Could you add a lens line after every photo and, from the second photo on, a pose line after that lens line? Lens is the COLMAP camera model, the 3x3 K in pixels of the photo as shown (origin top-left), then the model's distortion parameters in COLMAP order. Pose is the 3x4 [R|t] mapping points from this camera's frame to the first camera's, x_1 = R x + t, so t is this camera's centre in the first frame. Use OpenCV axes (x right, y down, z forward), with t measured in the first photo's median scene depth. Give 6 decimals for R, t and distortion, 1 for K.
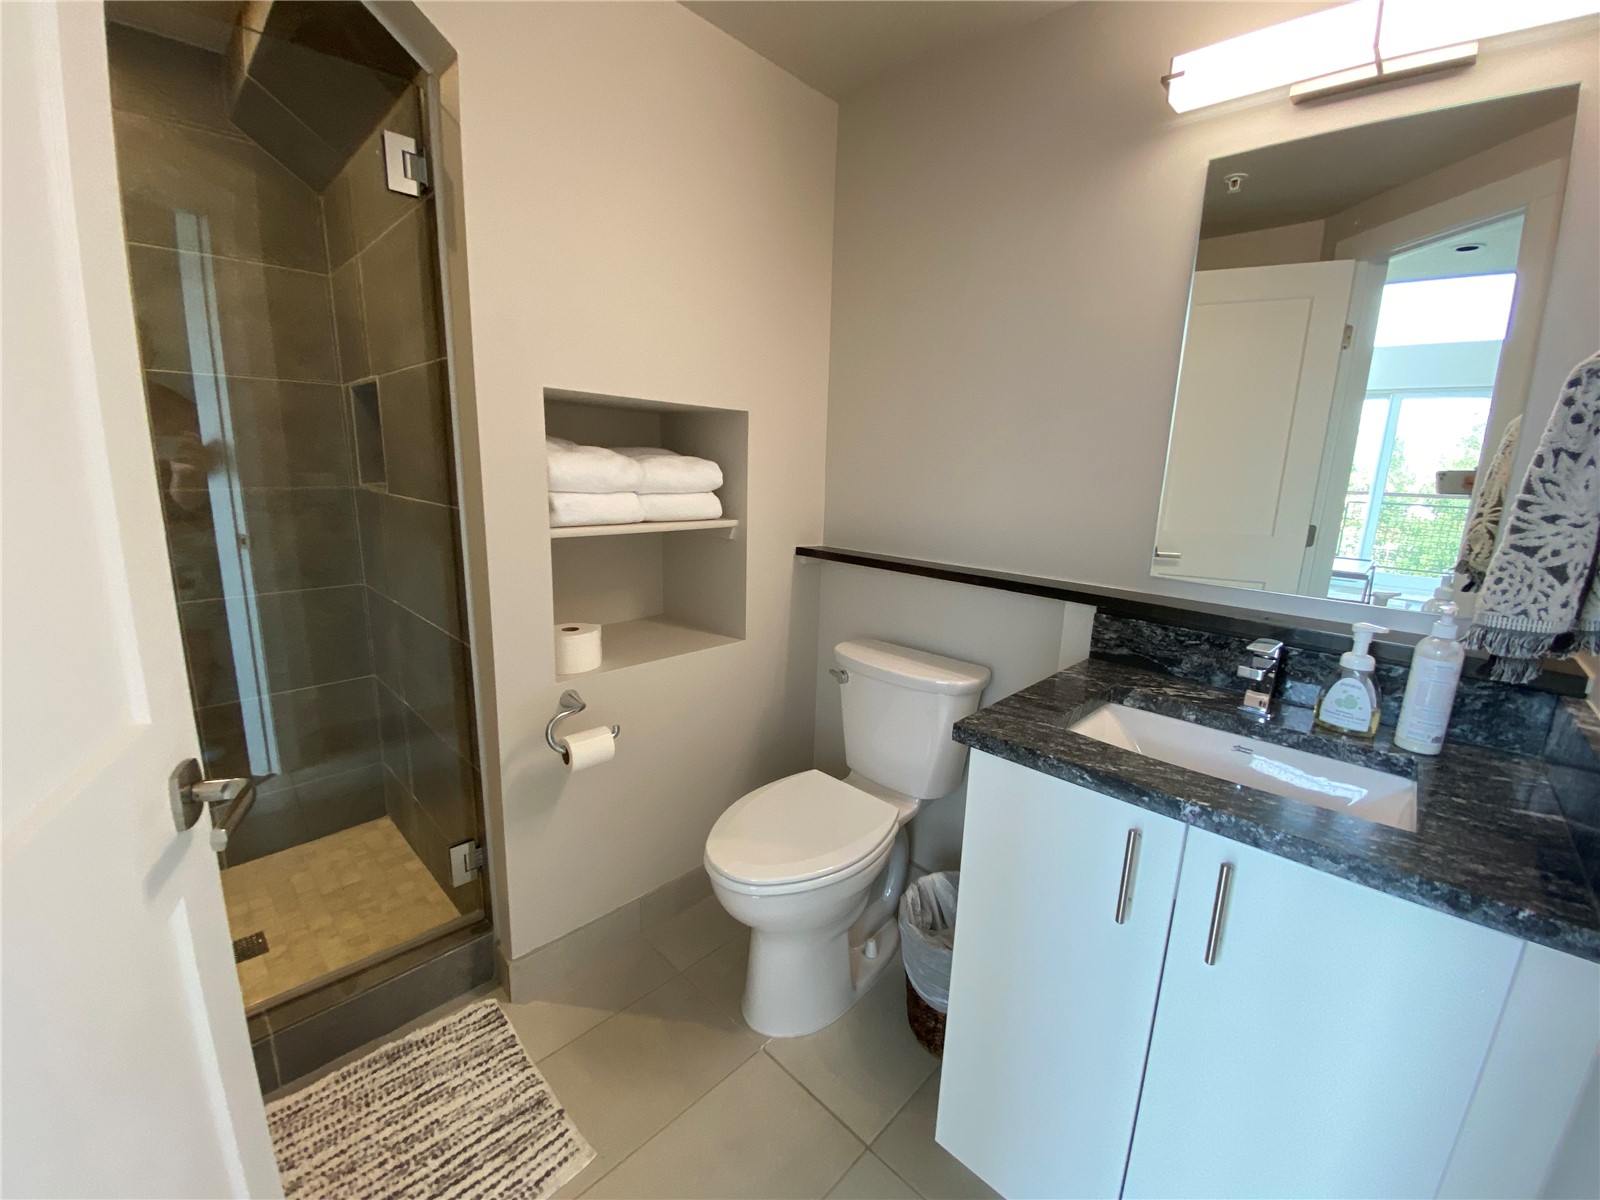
lens RADIAL K [[646.9, 0, 804.2], [0, 646.9, 598.9], [0, 0, 1]] dist [0.034062, -0.028514]
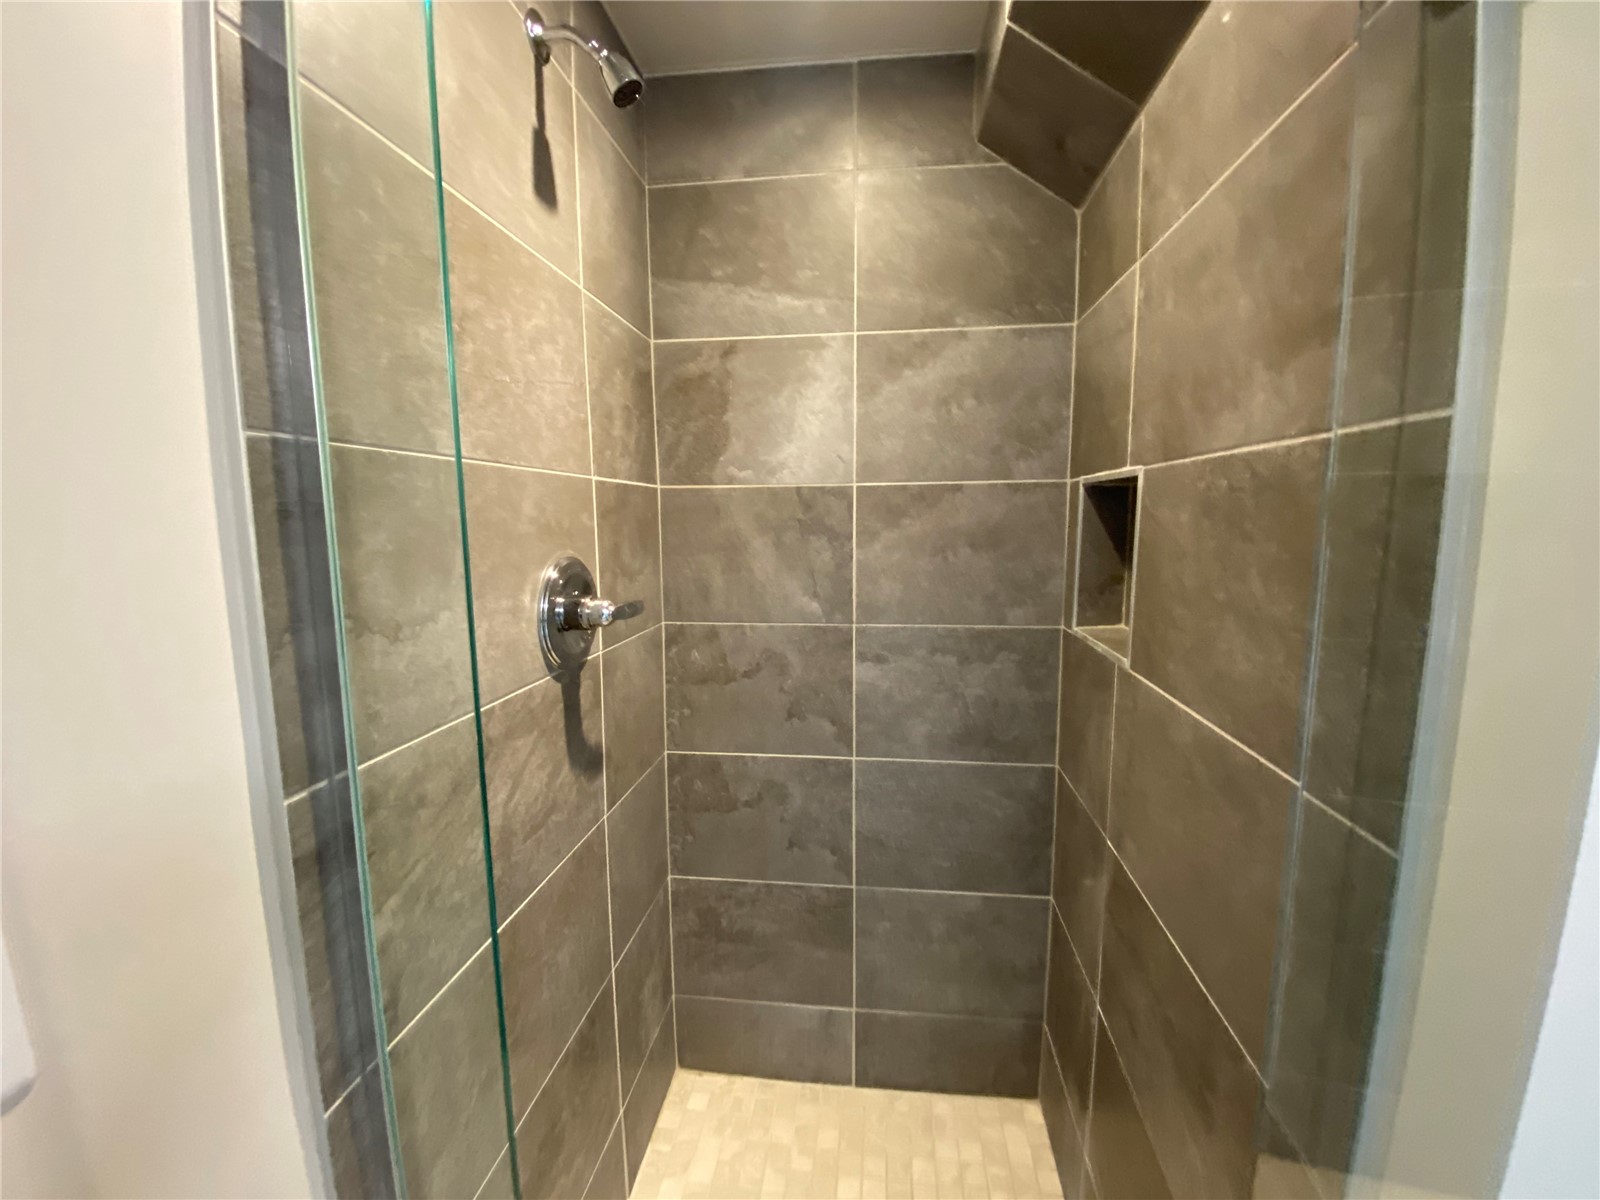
lens RADIAL K [[646.9, 0, 804.2], [0, 646.9, 598.9], [0, 0, 1]] dist [0.034062, -0.028514]
pose [[0.598230, 0.071981, -0.798085, -0.334492], [-0.139578, 0.990092, -0.015328, -0.161595], [0.789074, 0.120565, 0.602350, 0.404941]]
